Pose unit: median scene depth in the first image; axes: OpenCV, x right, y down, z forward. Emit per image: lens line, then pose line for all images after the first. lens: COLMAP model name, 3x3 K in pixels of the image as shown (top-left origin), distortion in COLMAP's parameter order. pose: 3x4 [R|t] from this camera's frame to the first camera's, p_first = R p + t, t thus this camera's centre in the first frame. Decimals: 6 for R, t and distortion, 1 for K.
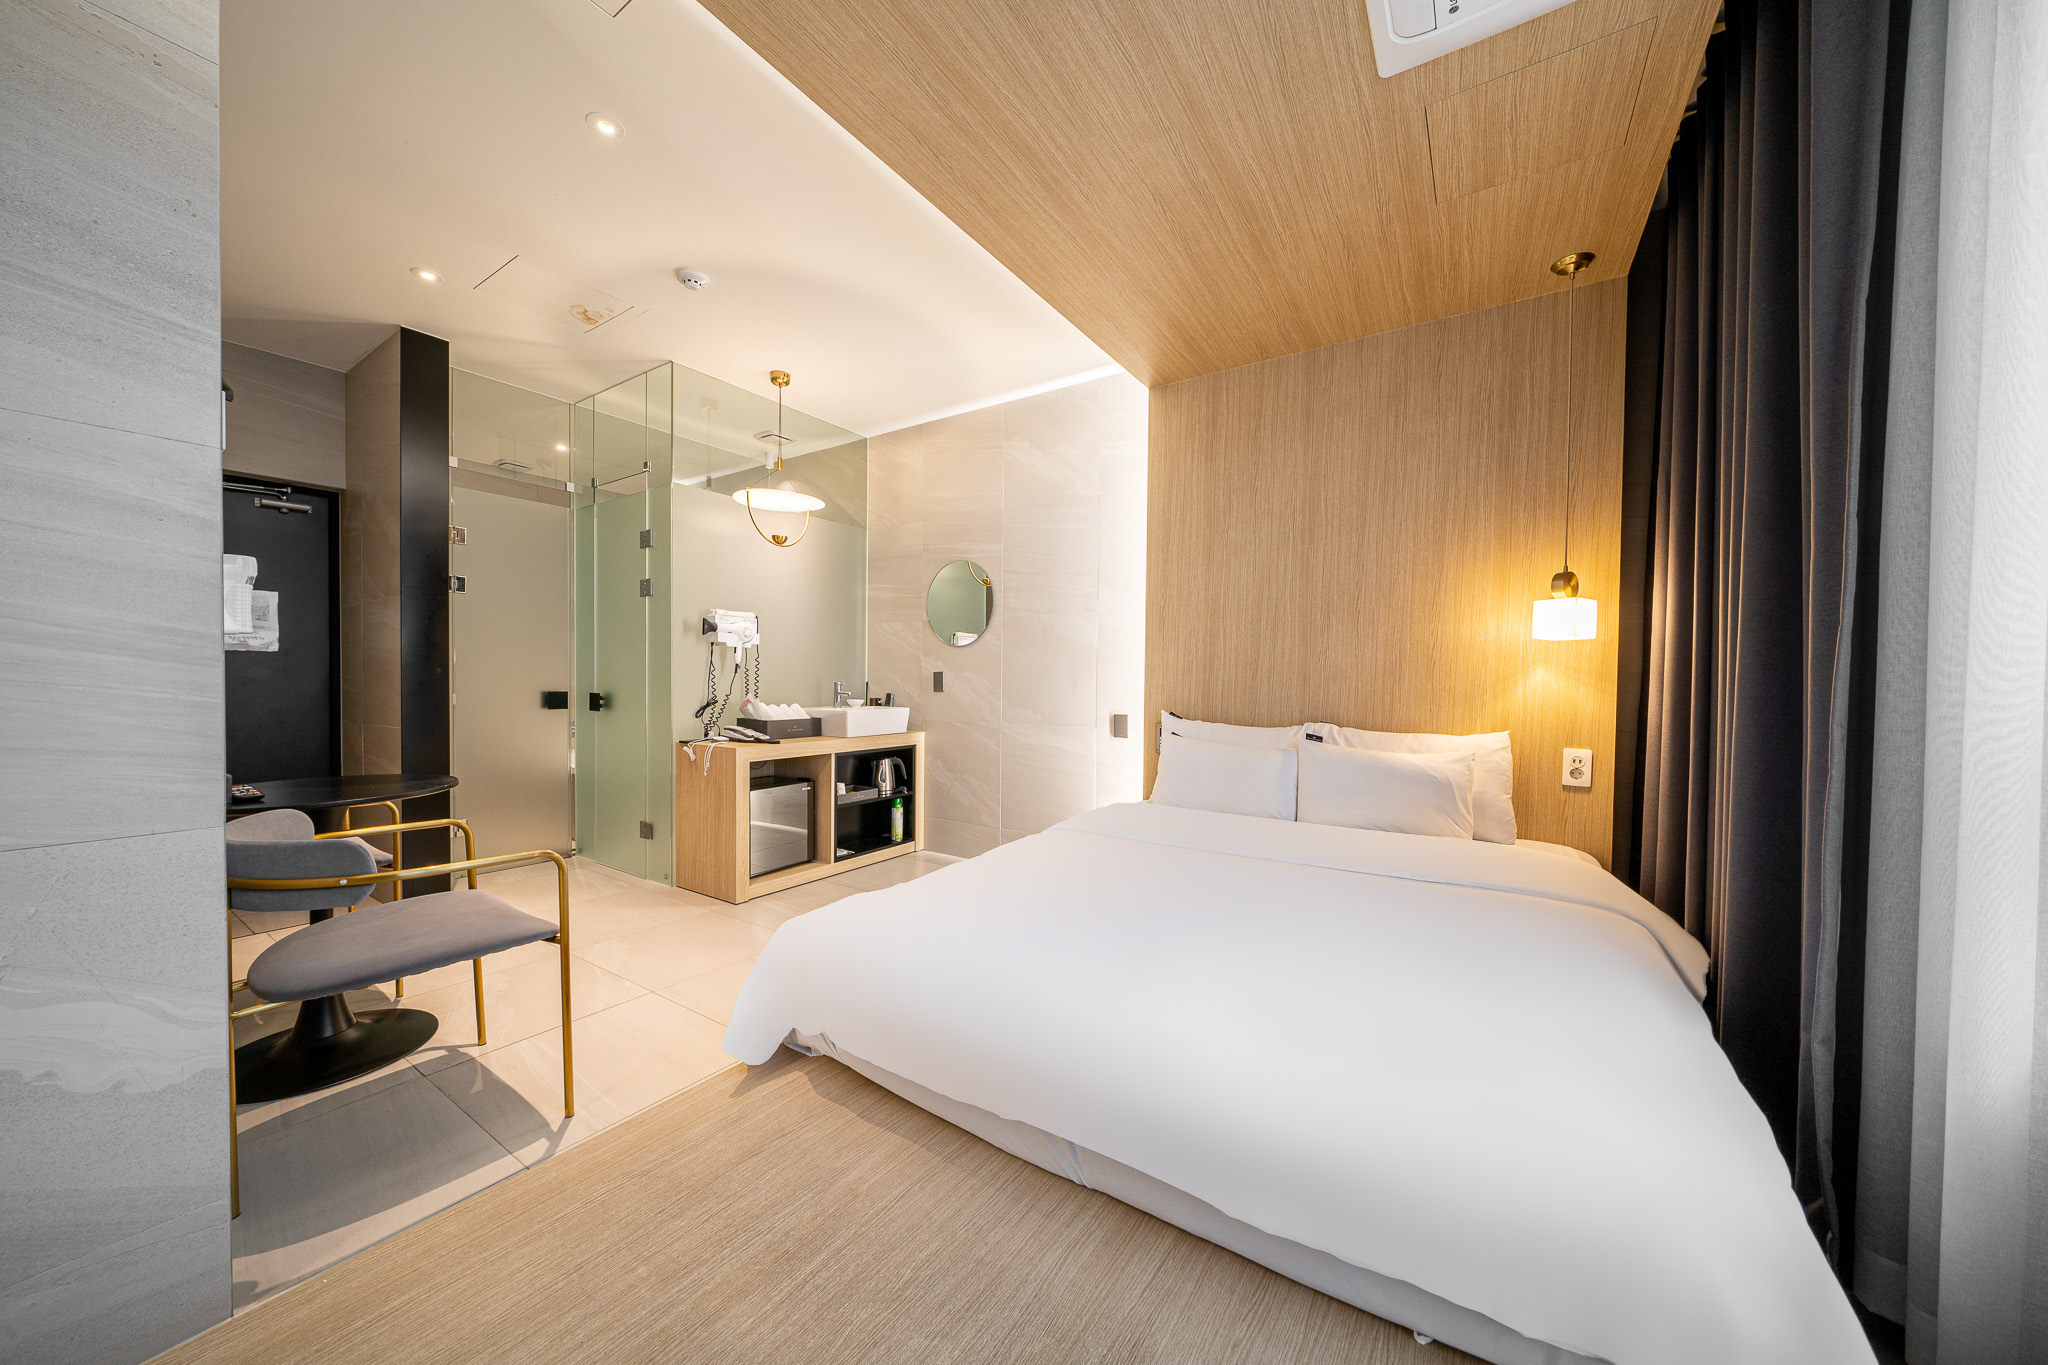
lens RADIAL K [[703.3, 0, 1022.8], [0, 703.3, 693.0], [0, 0, 1]] dist [-0.006335, -0.000335]
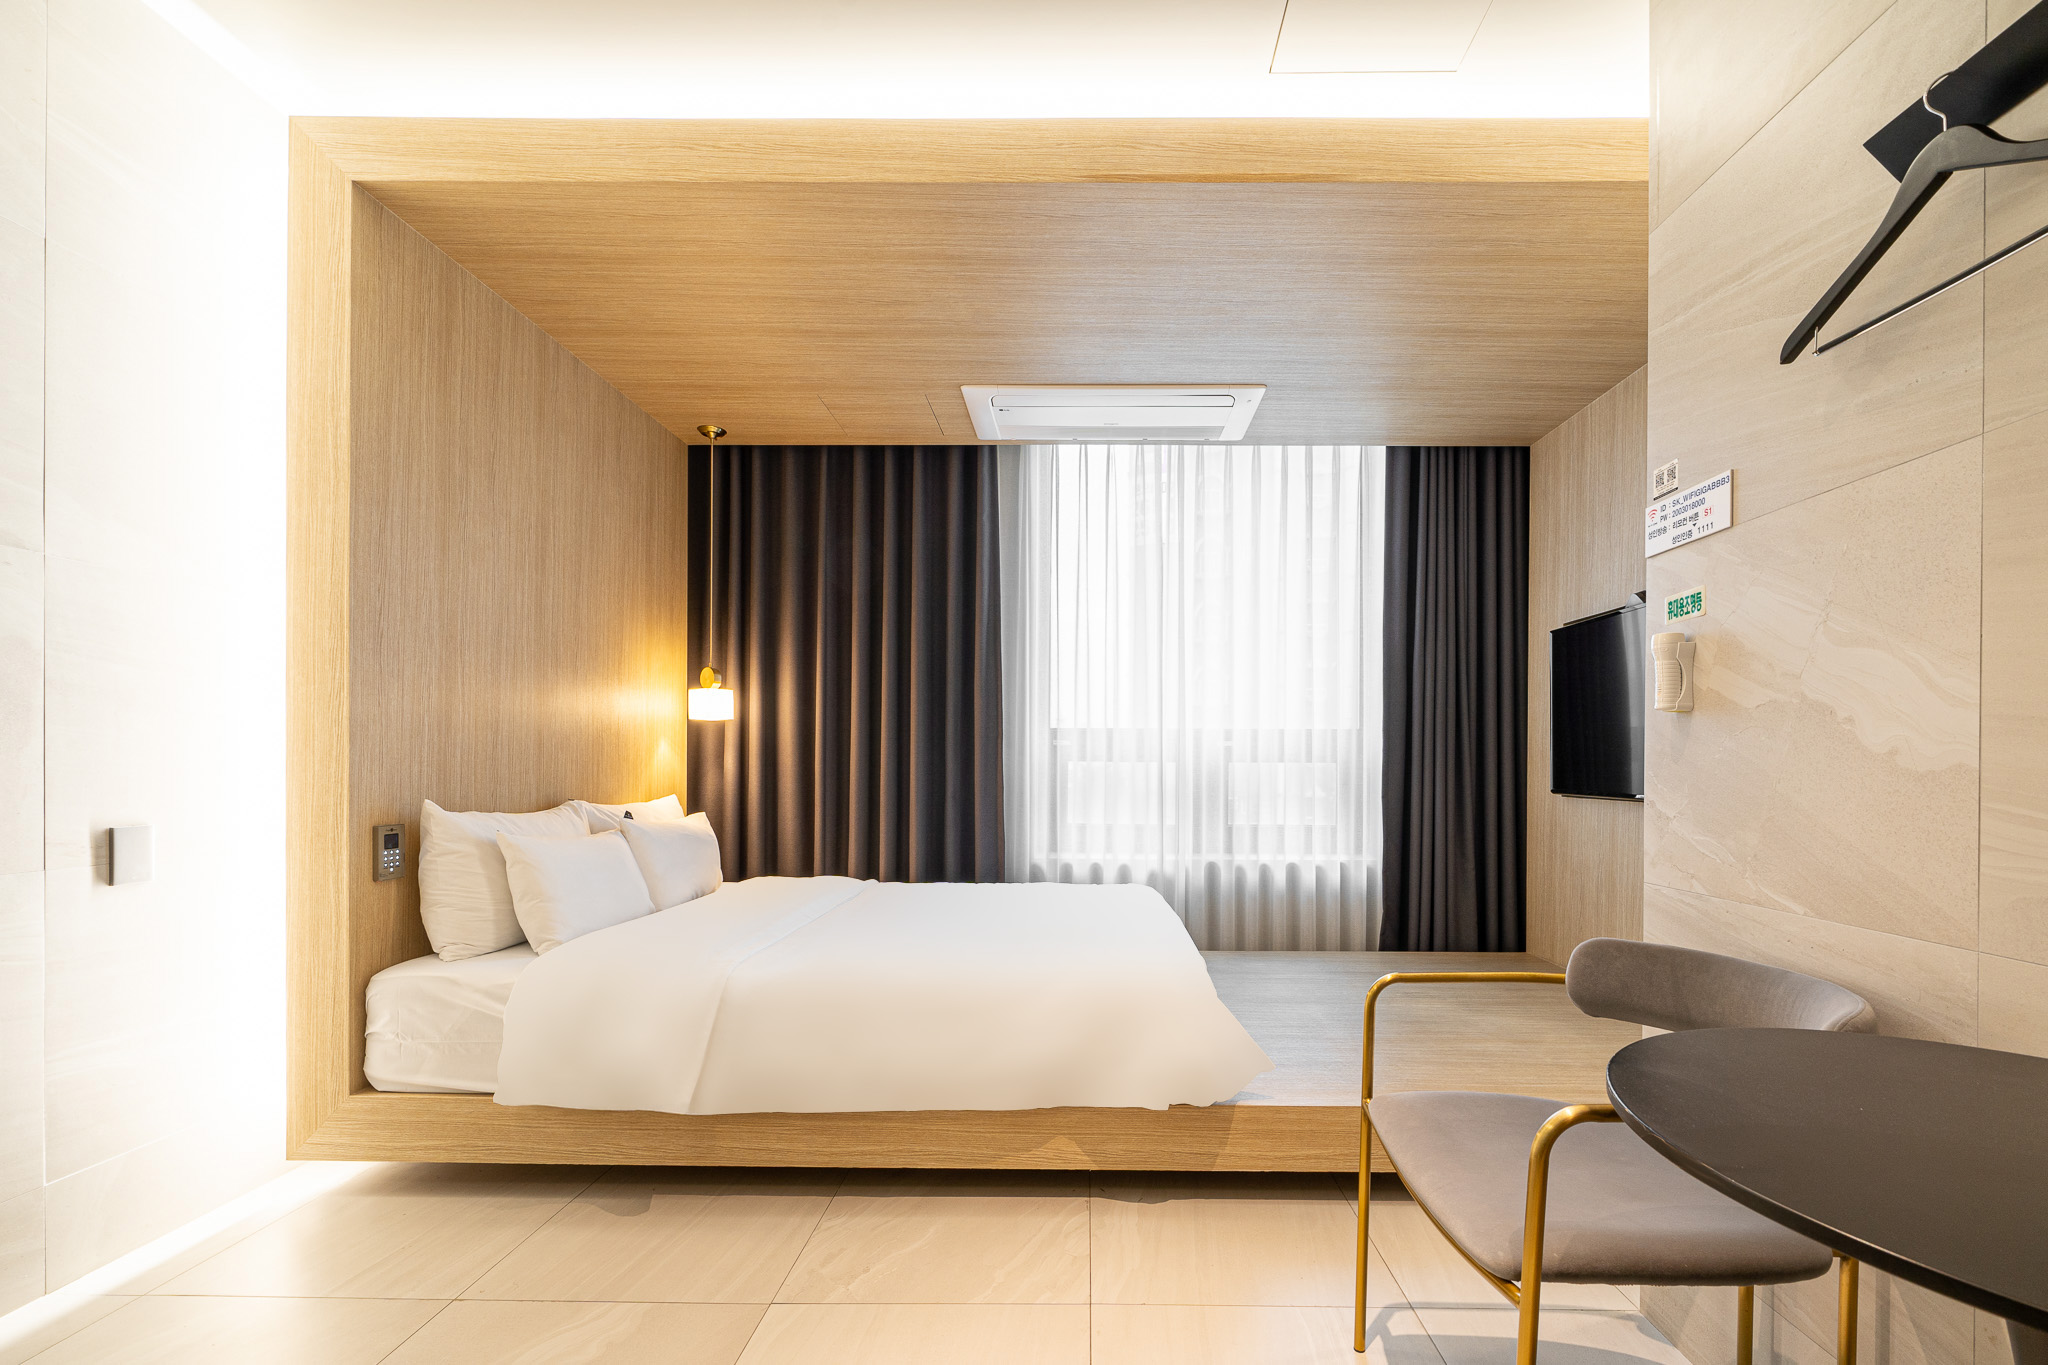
lens RADIAL K [[852.1, 0, 1065.8], [0, 852.1, 760.3], [0, 0, 1]] dist [-0.004369, -0.000253]
pose [[-0.541010, -0.014241, 0.840895, -0.699270], [-0.003906, 0.999888, 0.014420, -0.020656], [-0.841007, 0.004517, -0.541005, 0.996933]]
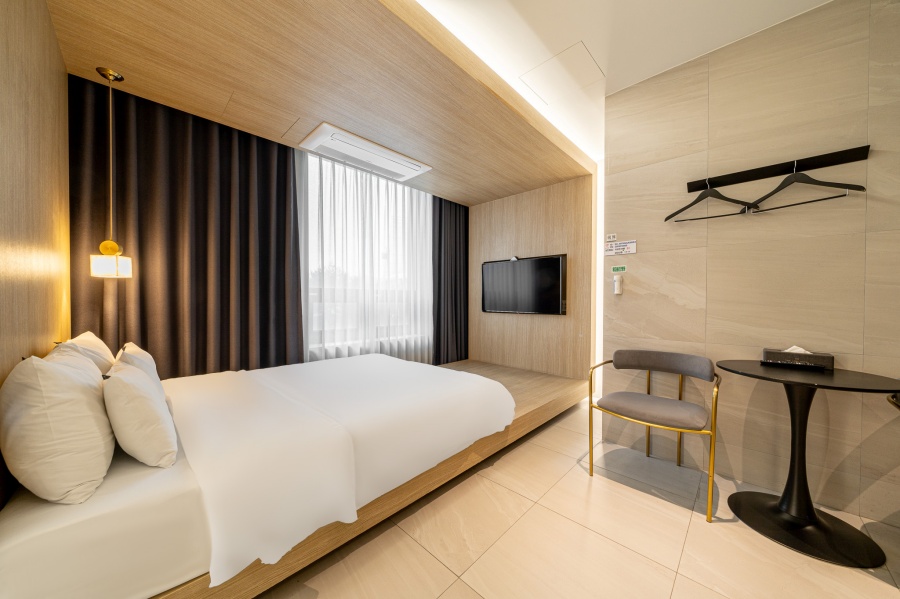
lens RADIAL K [[309.1, 0, 449.8], [0, 309.1, 302.2], [0, 0, 1]] dist [-0.006335, -0.000335]
pose [[-0.982535, -0.020283, 0.184969, -0.198100], [-0.016594, 0.999632, 0.021470, -0.033183], [-0.185336, 0.018026, -0.982510, 1.255787]]
